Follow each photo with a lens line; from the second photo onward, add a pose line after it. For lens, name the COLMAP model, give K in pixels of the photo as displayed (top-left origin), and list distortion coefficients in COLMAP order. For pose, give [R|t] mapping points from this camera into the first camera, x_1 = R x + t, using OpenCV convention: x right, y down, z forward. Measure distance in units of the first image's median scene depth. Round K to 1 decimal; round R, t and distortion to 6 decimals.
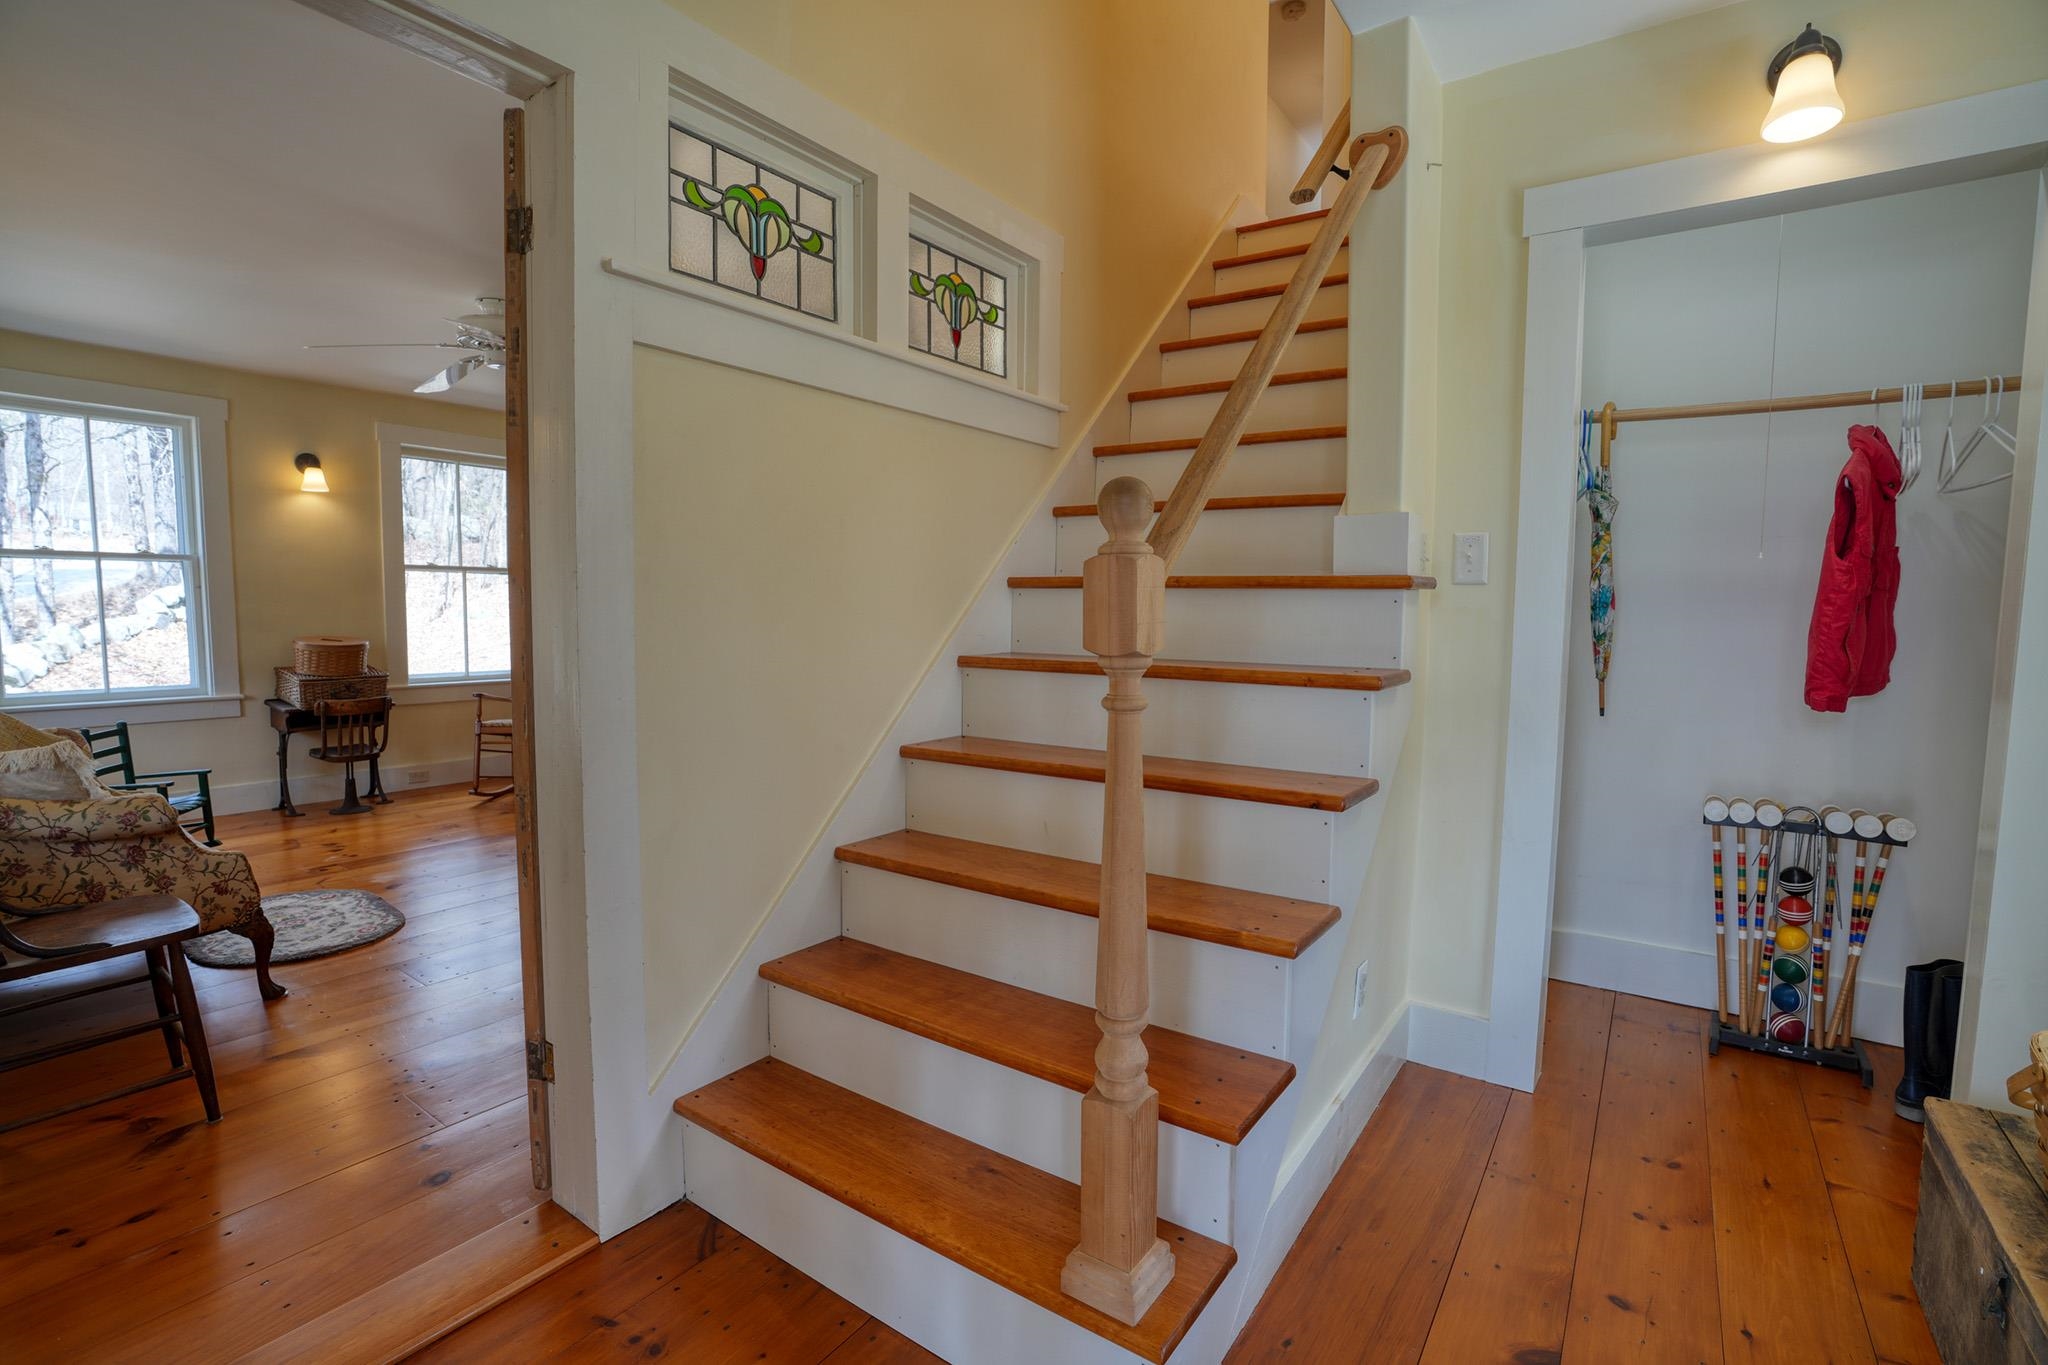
lens RADIAL K [[944.6, 0, 1033.8], [0, 944.6, 687.0], [0, 0, 1]] dist [-0.054442, 0.018792]
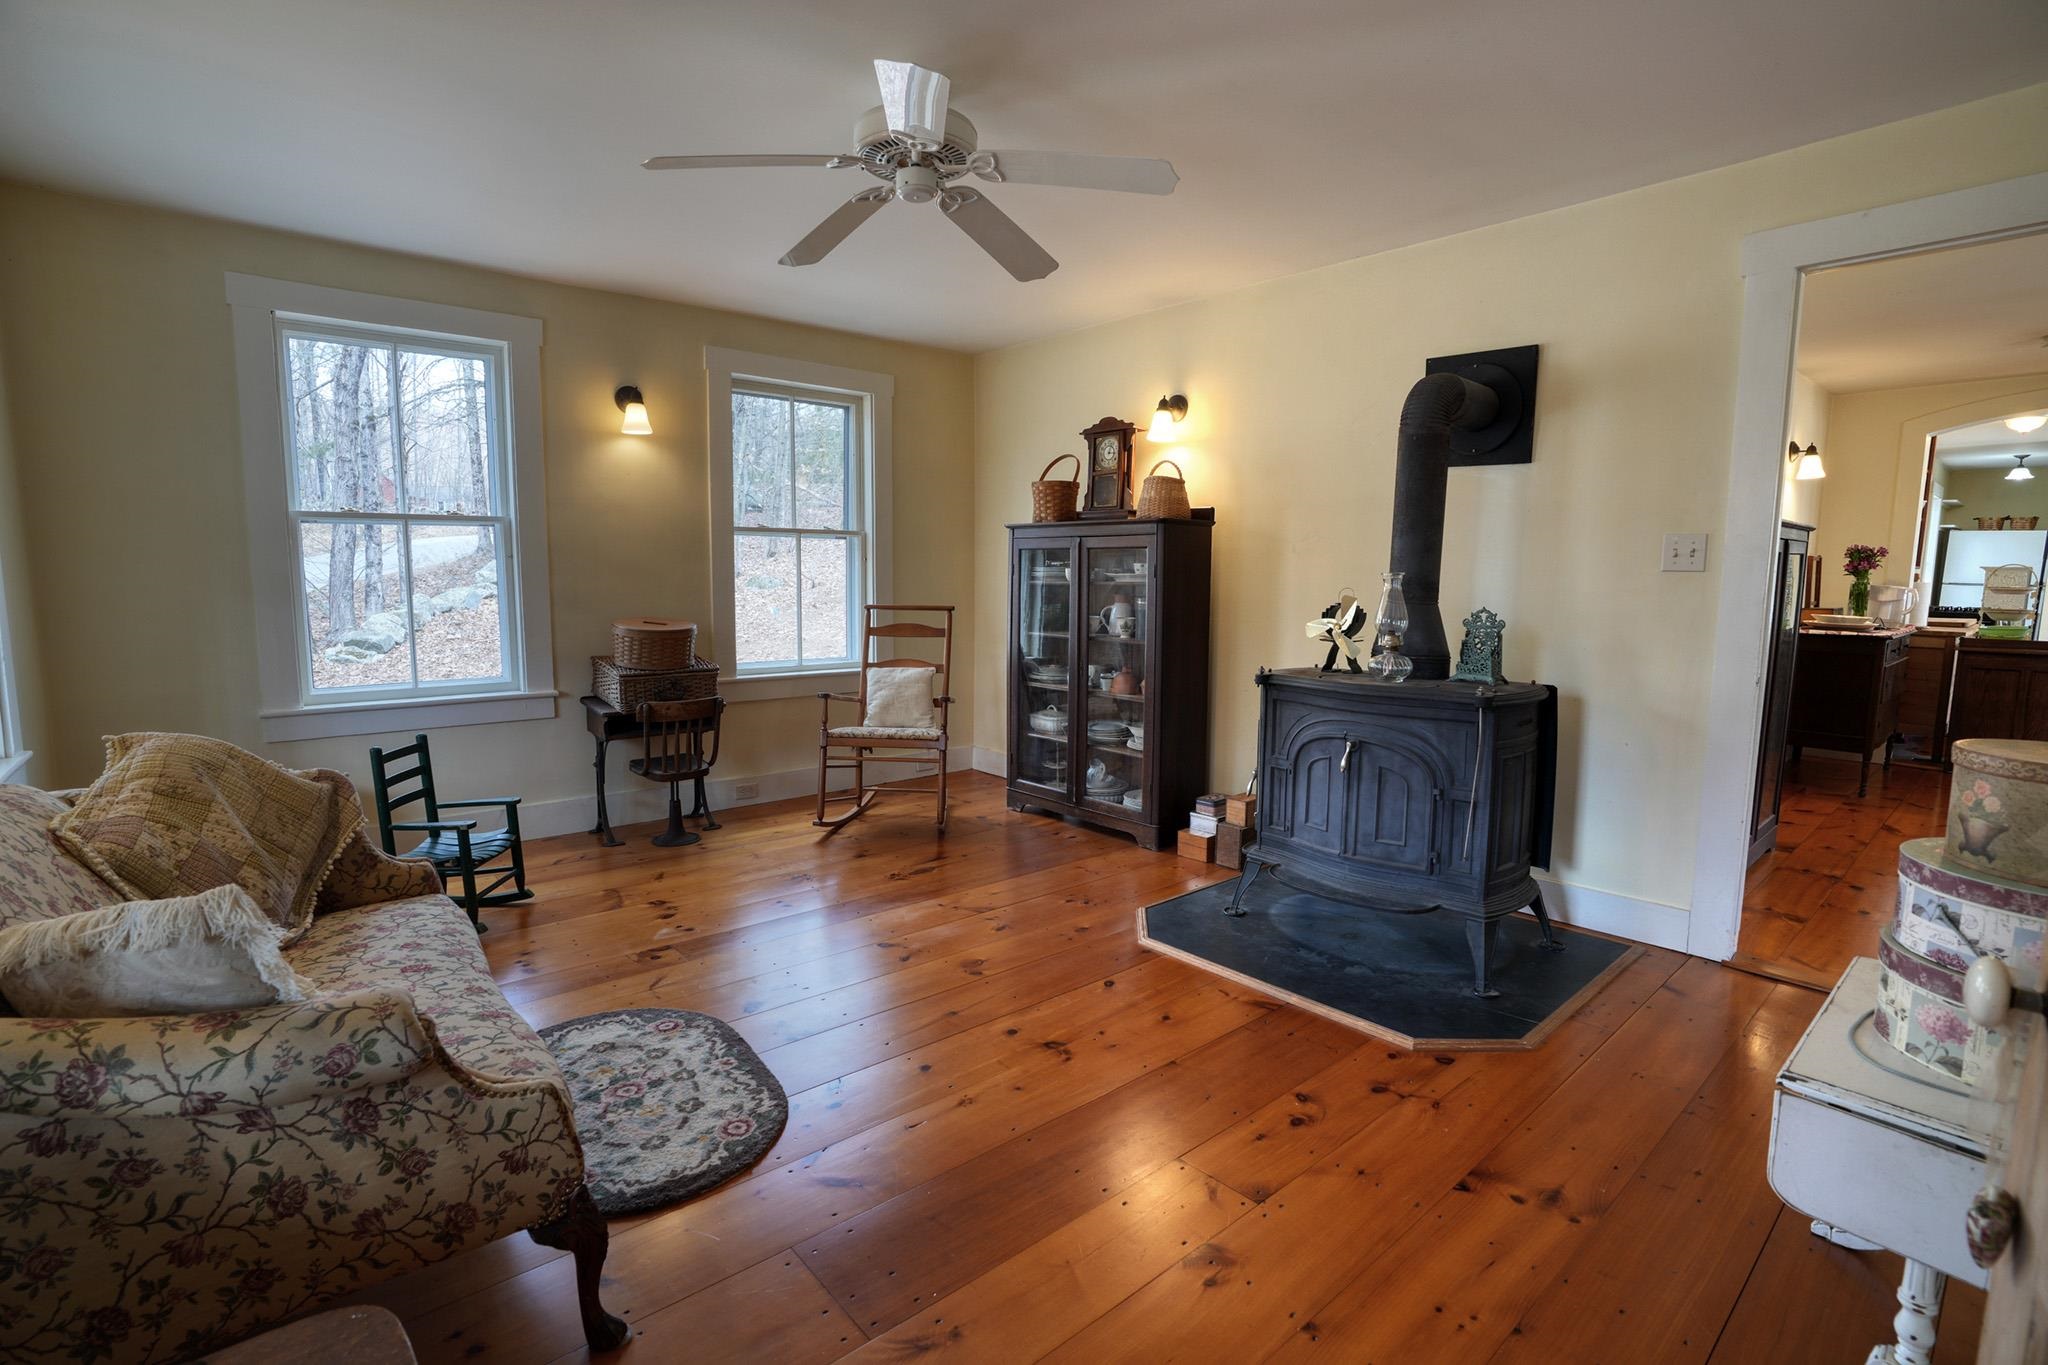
lens RADIAL K [[944.6, 0, 1027.9], [0, 944.6, 684.3], [0, 0, 1]] dist [-0.054442, 0.018792]
pose [[0.969300, 0.025067, -0.244600, -0.269499], [-0.017393, 0.999288, 0.033480, -0.032601], [0.245265, -0.028198, 0.969046, 0.316068]]
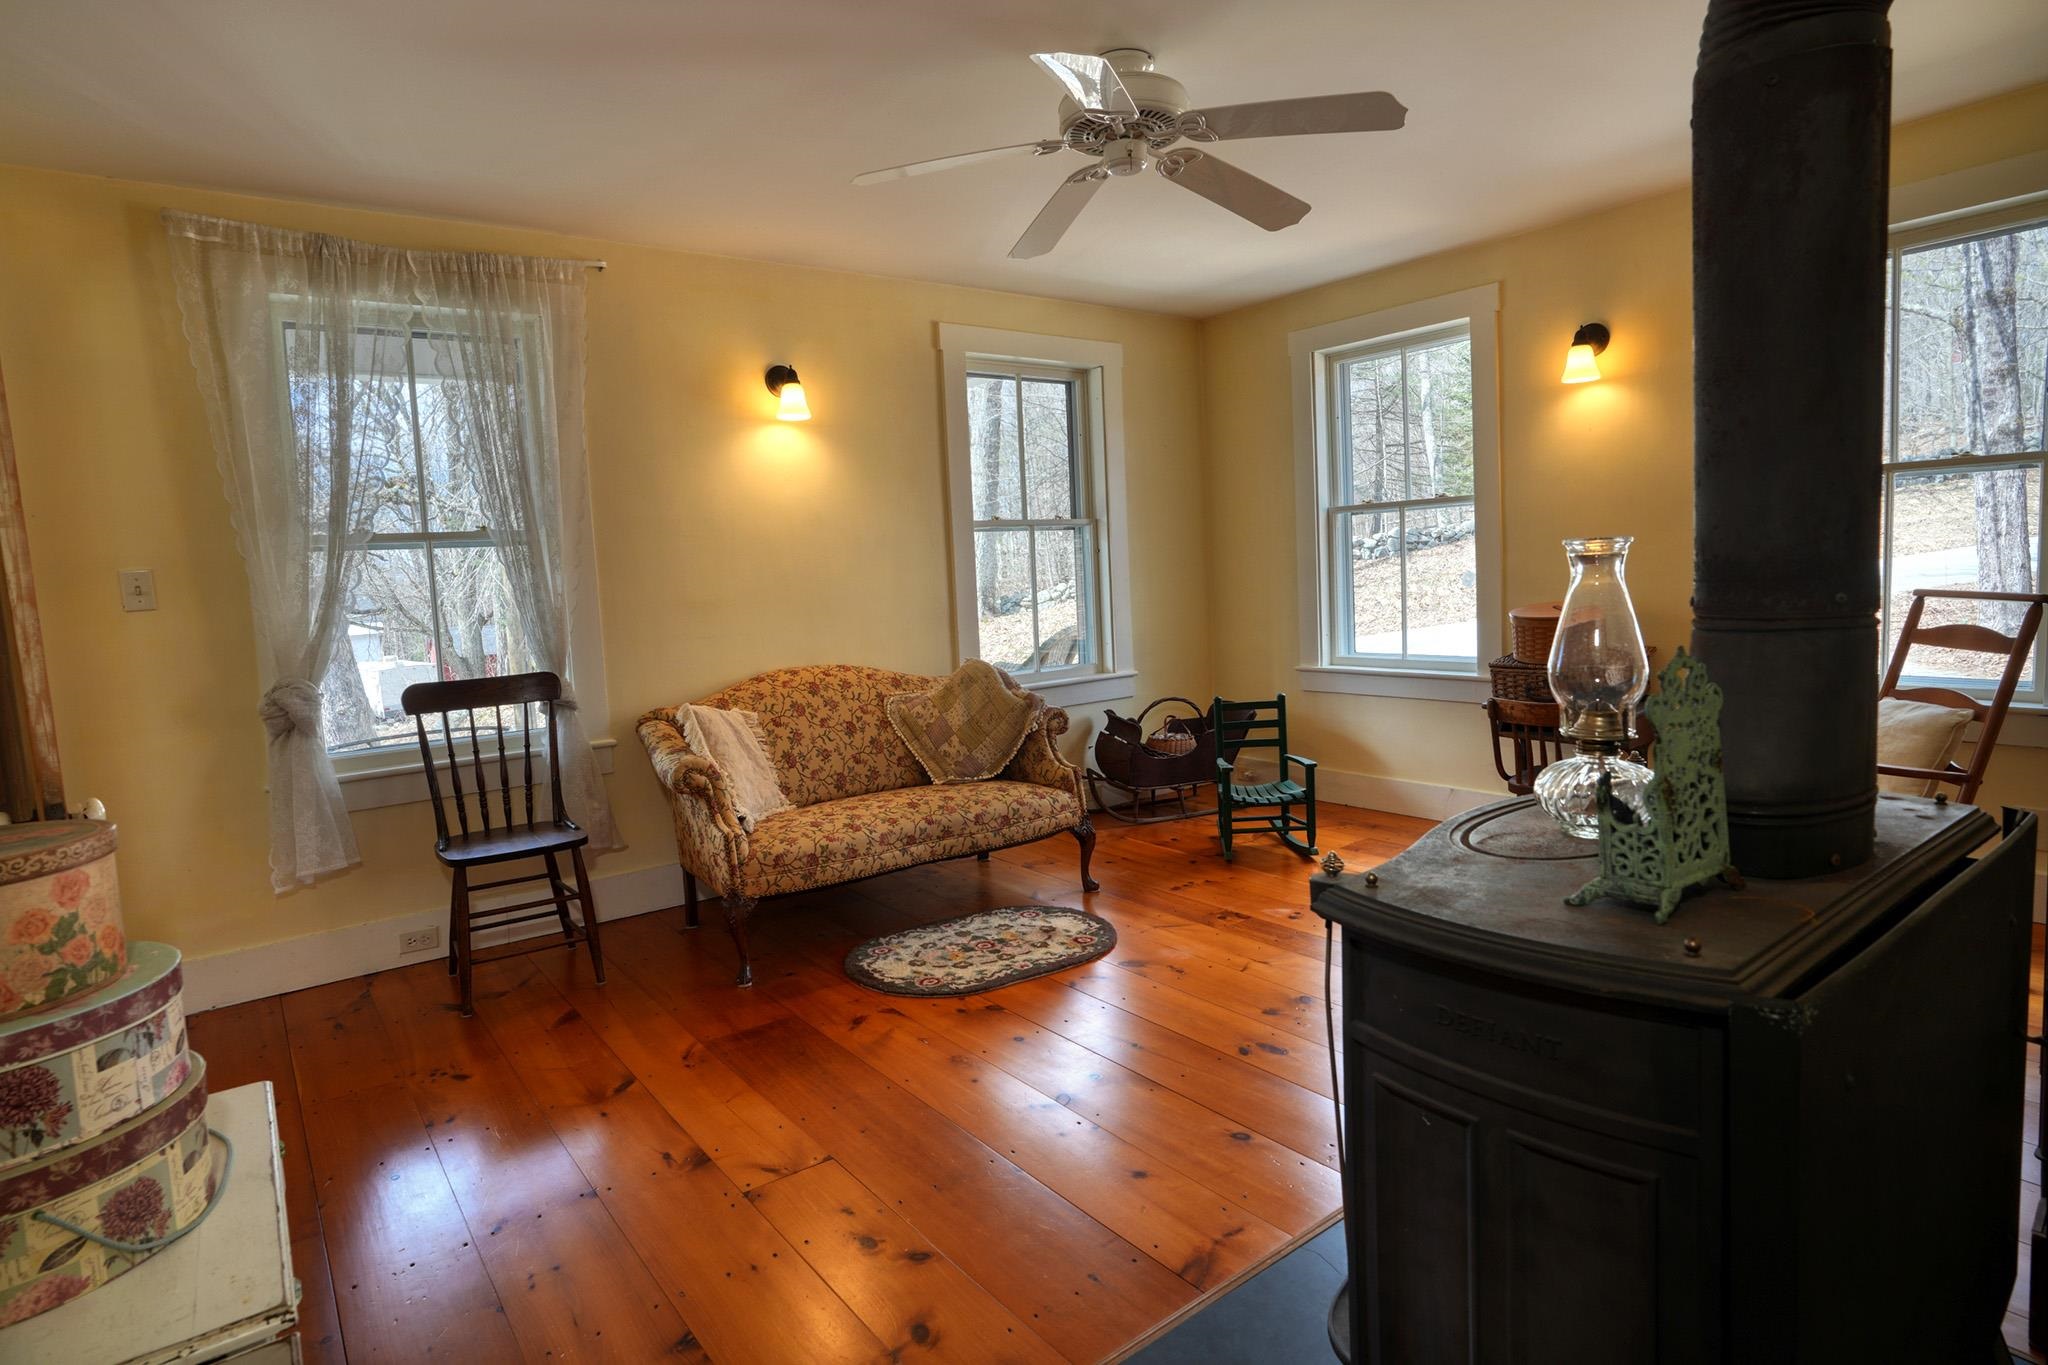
lens RADIAL K [[1079.7, 0, 1017.7], [0, 1079.7, 667.1], [0, 0, 1]] dist [-0.006030, -0.000071]
pose [[-0.311893, 0.091468, -0.945704, 0.091307], [-0.035007, 0.993573, 0.107643, -0.081587], [0.949472, 0.066679, -0.306686, 0.911847]]
